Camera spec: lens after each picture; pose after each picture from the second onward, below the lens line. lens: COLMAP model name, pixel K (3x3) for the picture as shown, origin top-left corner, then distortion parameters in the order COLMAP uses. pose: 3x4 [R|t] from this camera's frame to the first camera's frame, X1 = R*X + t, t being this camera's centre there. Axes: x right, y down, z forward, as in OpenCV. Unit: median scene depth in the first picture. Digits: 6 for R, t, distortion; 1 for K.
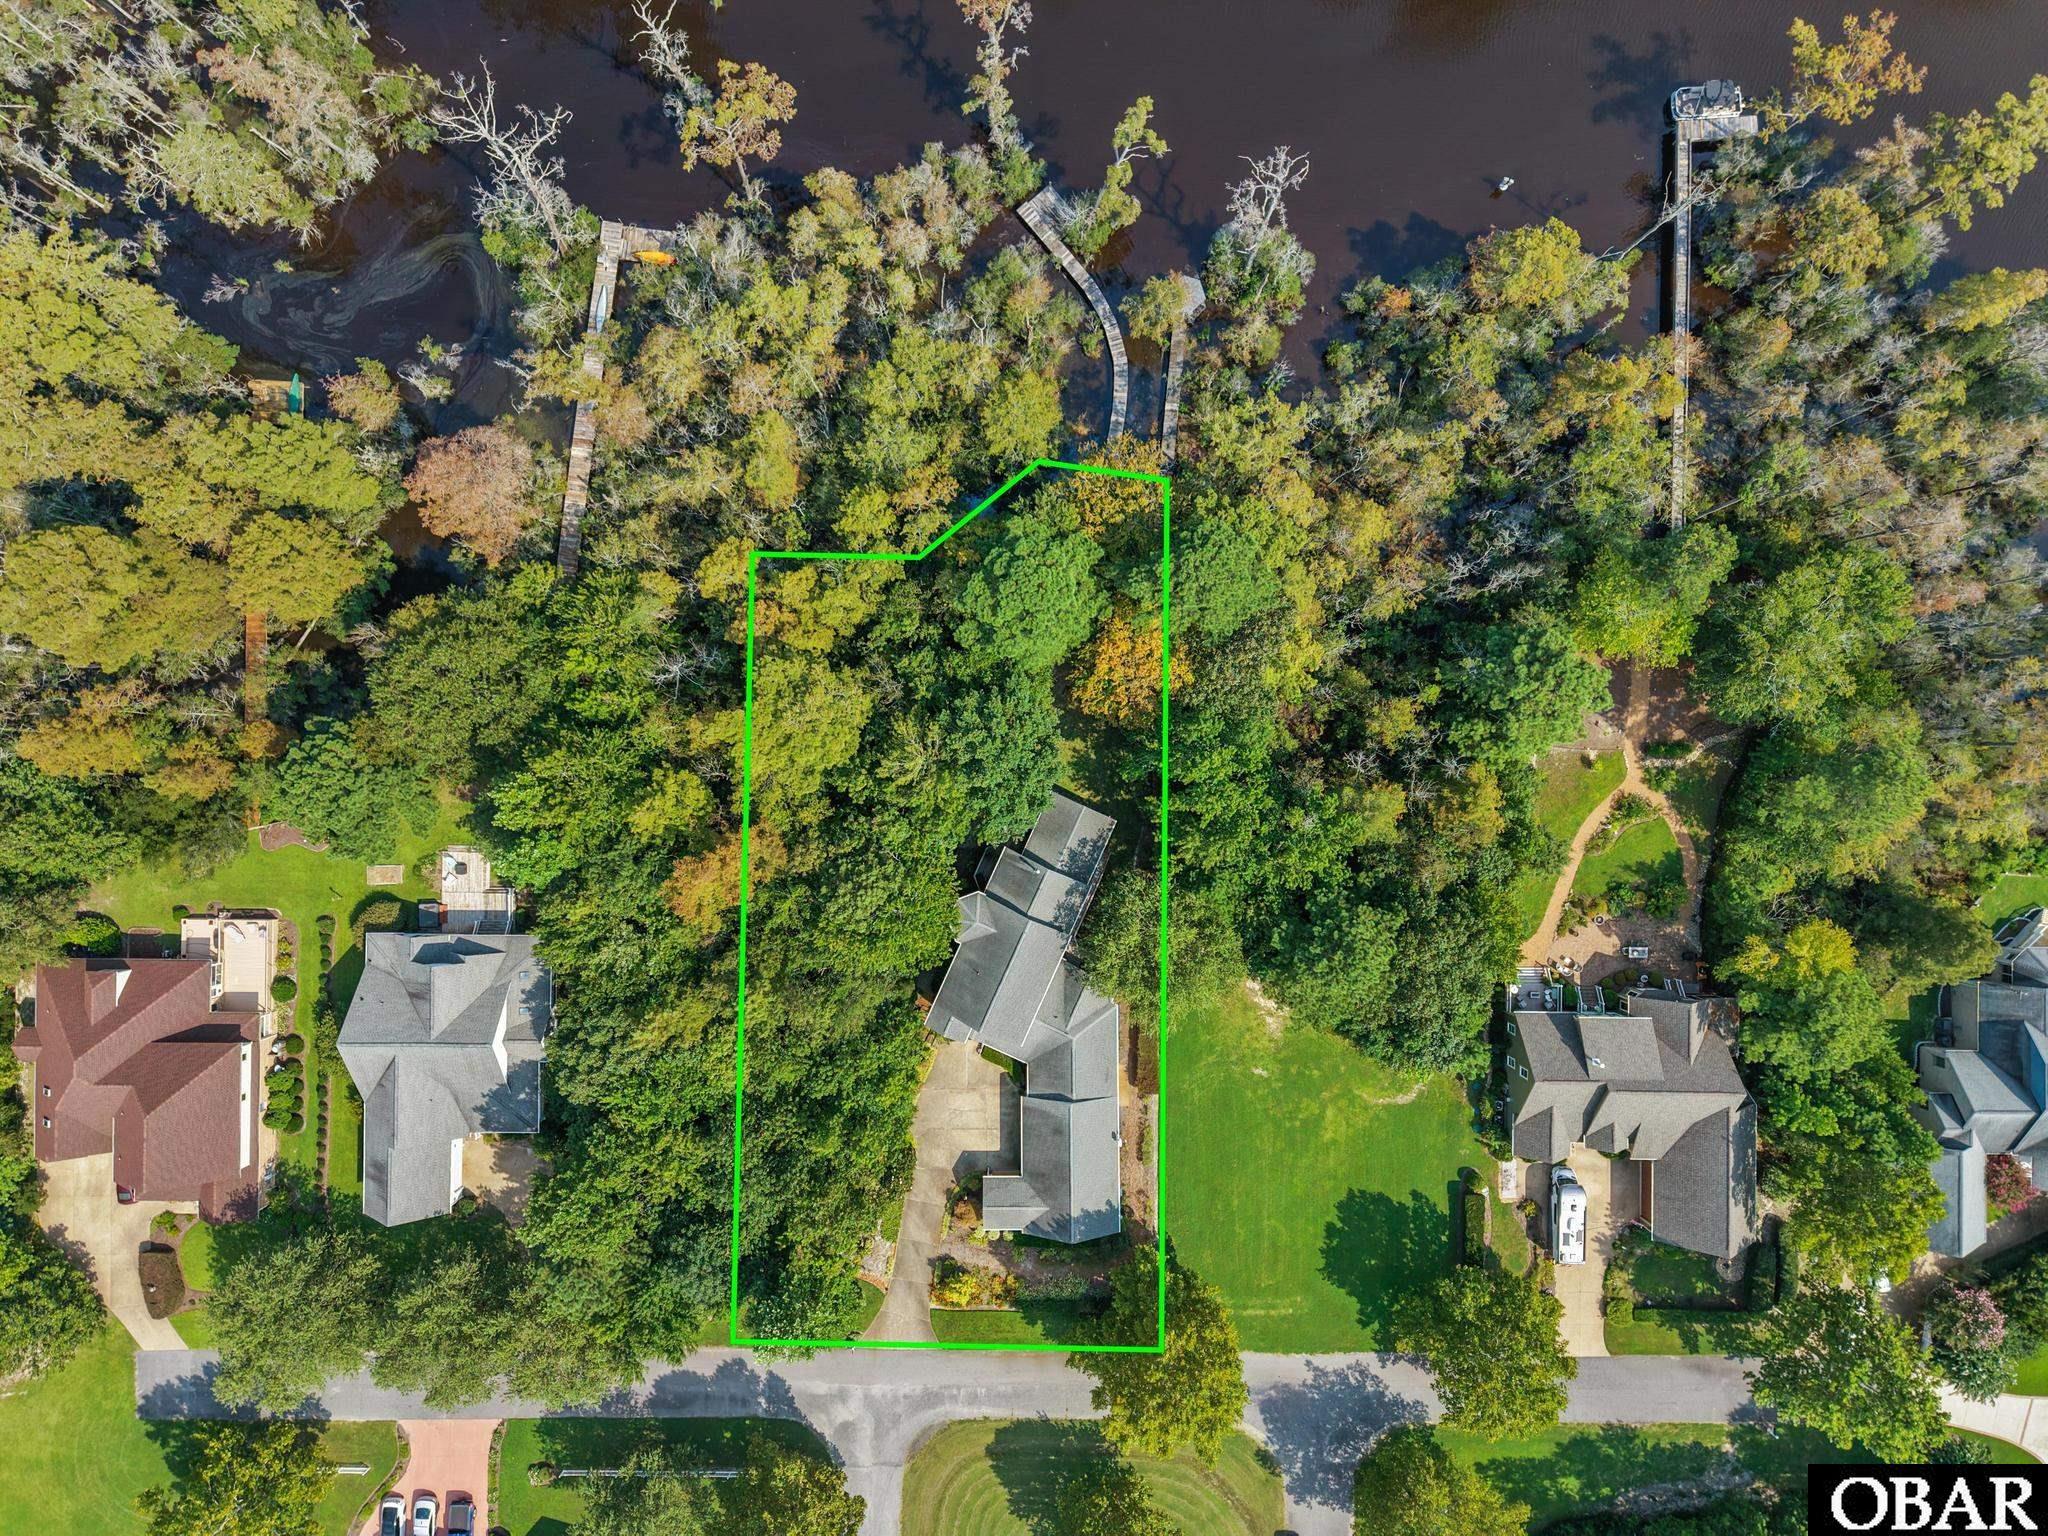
lens RADIAL K [[1425.5, 0, 1042.1], [0, 1425.5, 769.1], [0, 0, 1]] dist [0.014082, 0.003805]
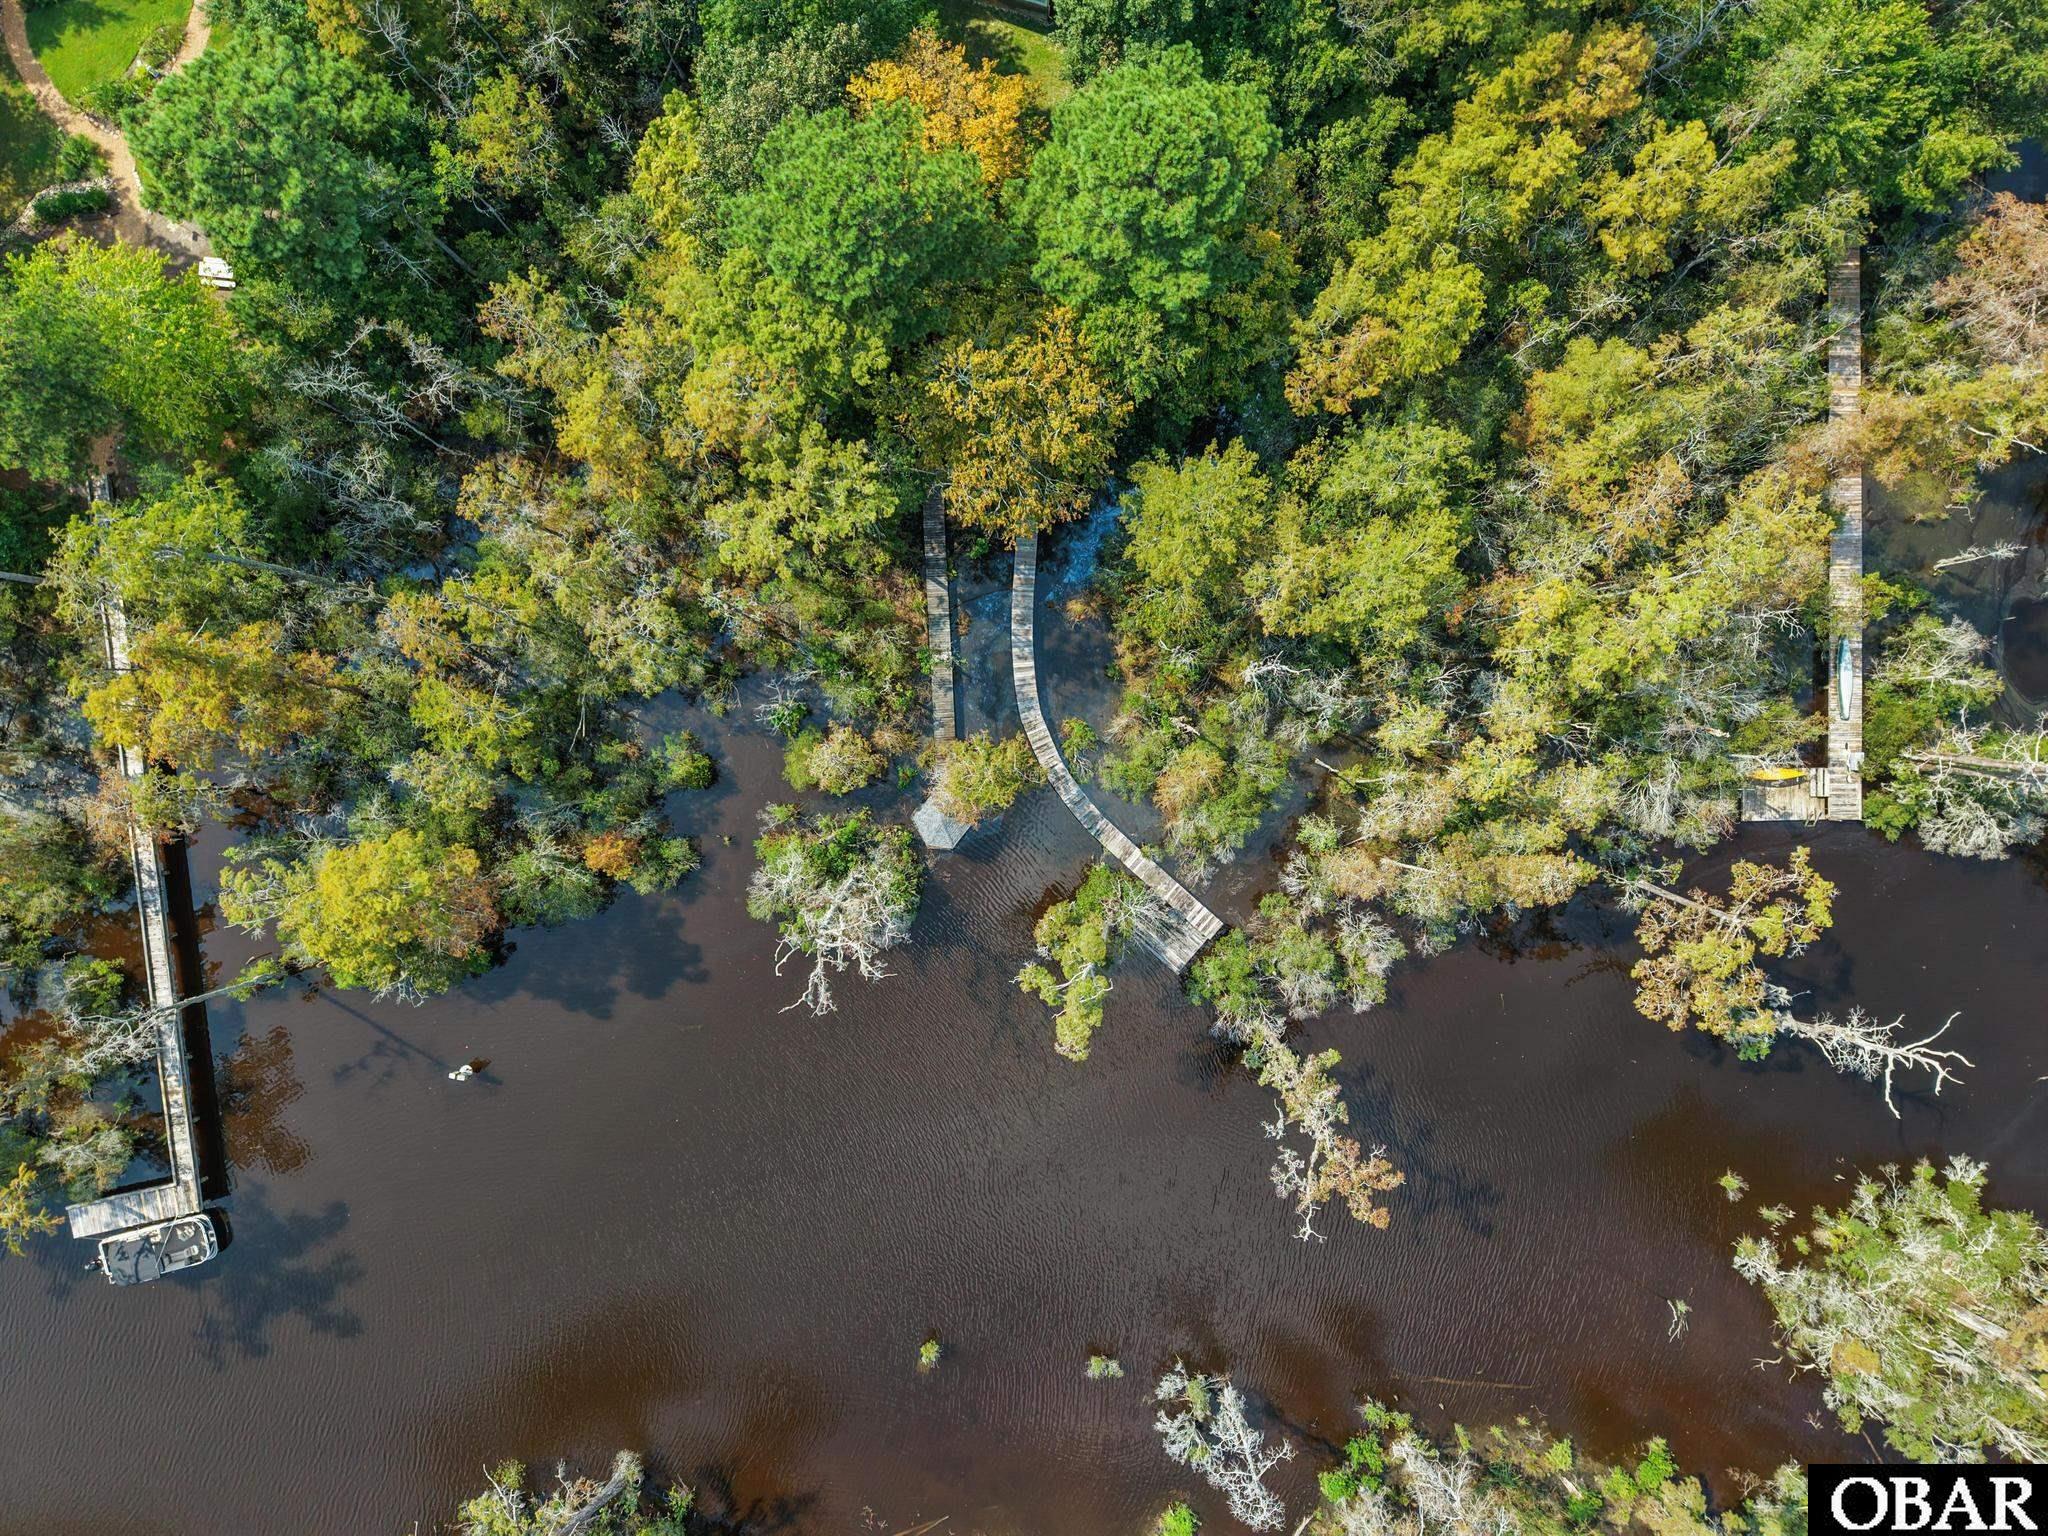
lens RADIAL K [[1327.3, 0, 1030.3], [0, 1327.3, 764.3], [0, 0, 1]] dist [0.020823, -0.002257]
pose [[-0.990942, 0.132391, -0.022504, 0.071748], [-0.132366, -0.991198, -0.002574, -0.308113], [-0.022647, 0.000429, 0.999743, 0.410183]]
